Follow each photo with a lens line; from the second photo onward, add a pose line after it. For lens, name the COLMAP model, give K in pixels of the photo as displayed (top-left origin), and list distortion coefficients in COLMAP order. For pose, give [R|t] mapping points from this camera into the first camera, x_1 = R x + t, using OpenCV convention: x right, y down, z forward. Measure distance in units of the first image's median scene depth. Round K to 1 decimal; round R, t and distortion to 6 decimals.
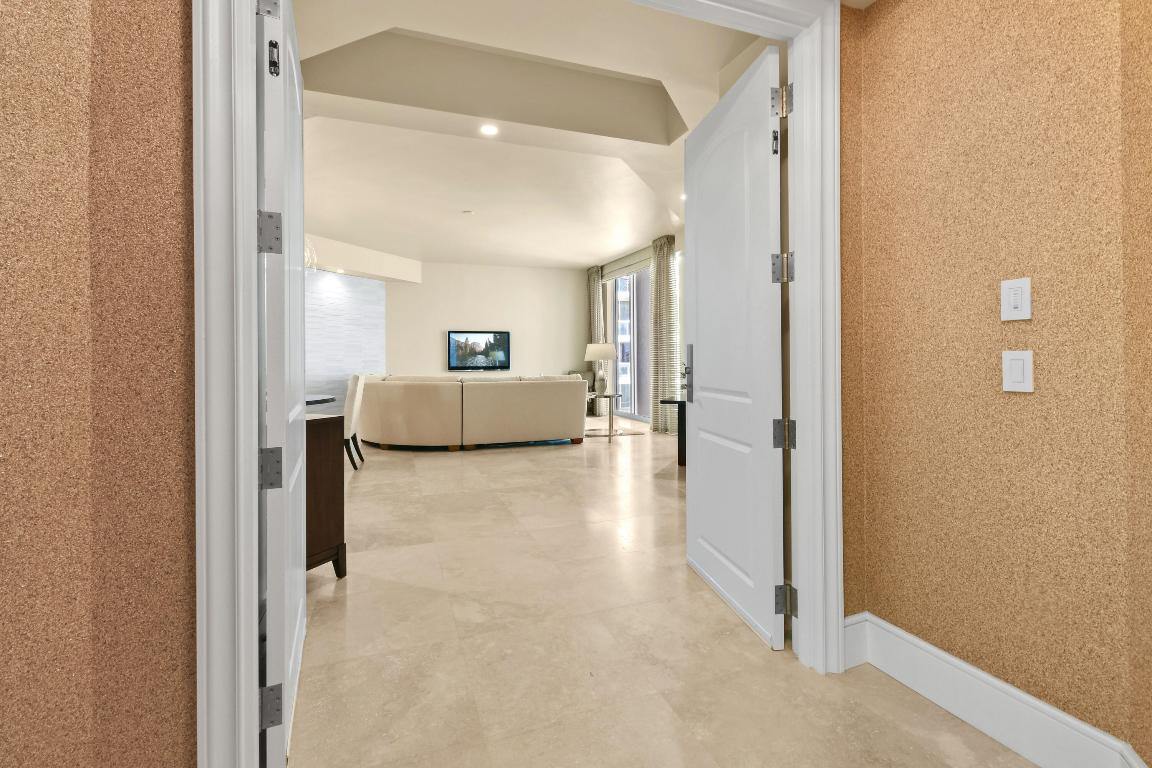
lens RADIAL K [[516.2, 0, 576.5], [0, 516.2, 374.2], [0, 0, 1]] dist [0.001771, -0.000025]
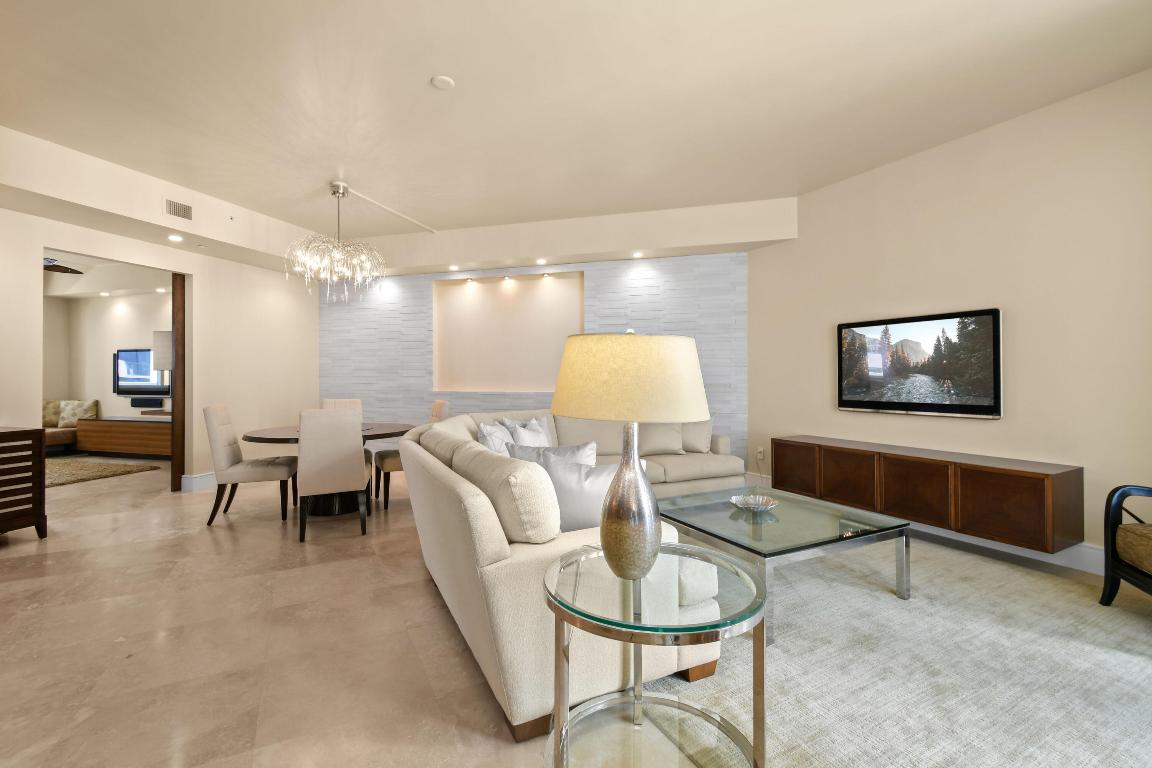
lens RADIAL K [[516.2, 0, 576.5], [0, 516.2, 374.2], [0, 0, 1]] dist [0.001771, -0.000025]
pose [[0.125401, 0.004211, -0.992097, 0.278781], [-0.023956, 0.999712, 0.001215, -0.049157], [0.991817, 0.023614, 0.125466, 1.060016]]
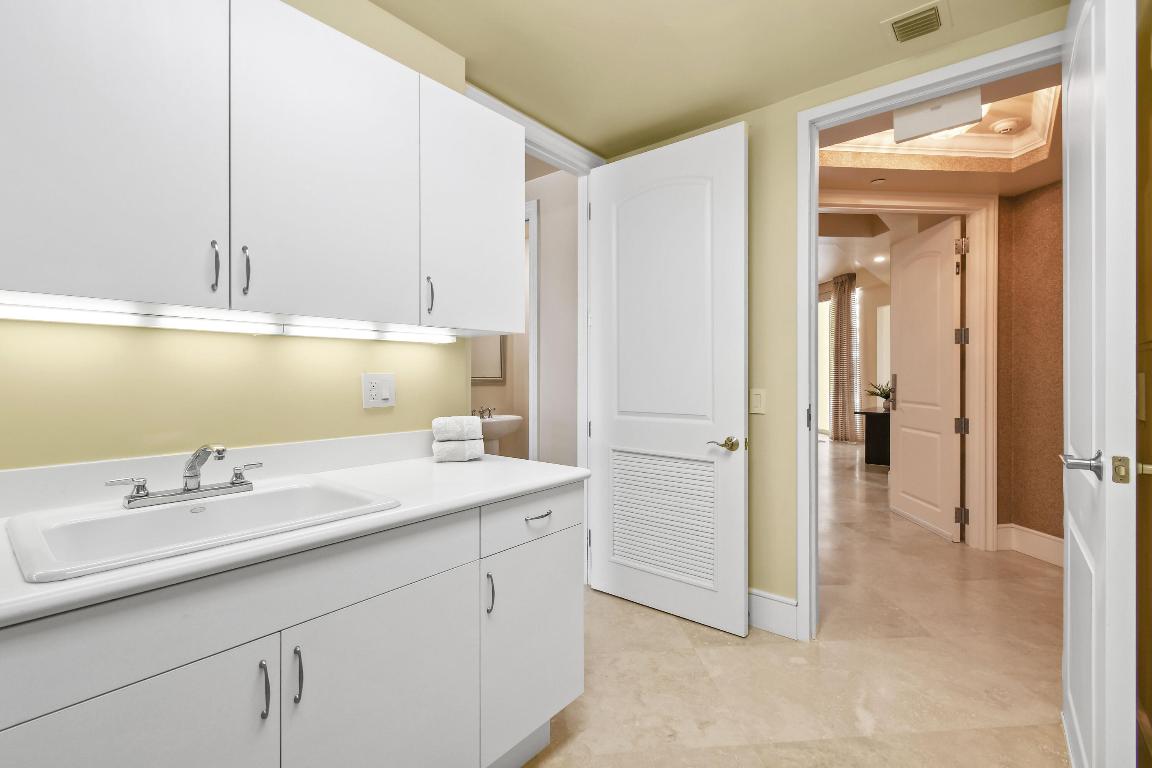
lens RADIAL K [[516.2, 0, 576.5], [0, 516.2, 374.2], [0, 0, 1]] dist [0.001771, -0.000025]
pose [[0.965687, 0.020819, -0.258875, -0.132437], [-0.027690, 0.999354, -0.022925, 0.003202], [0.258230, 0.029307, 0.965639, -0.334659]]
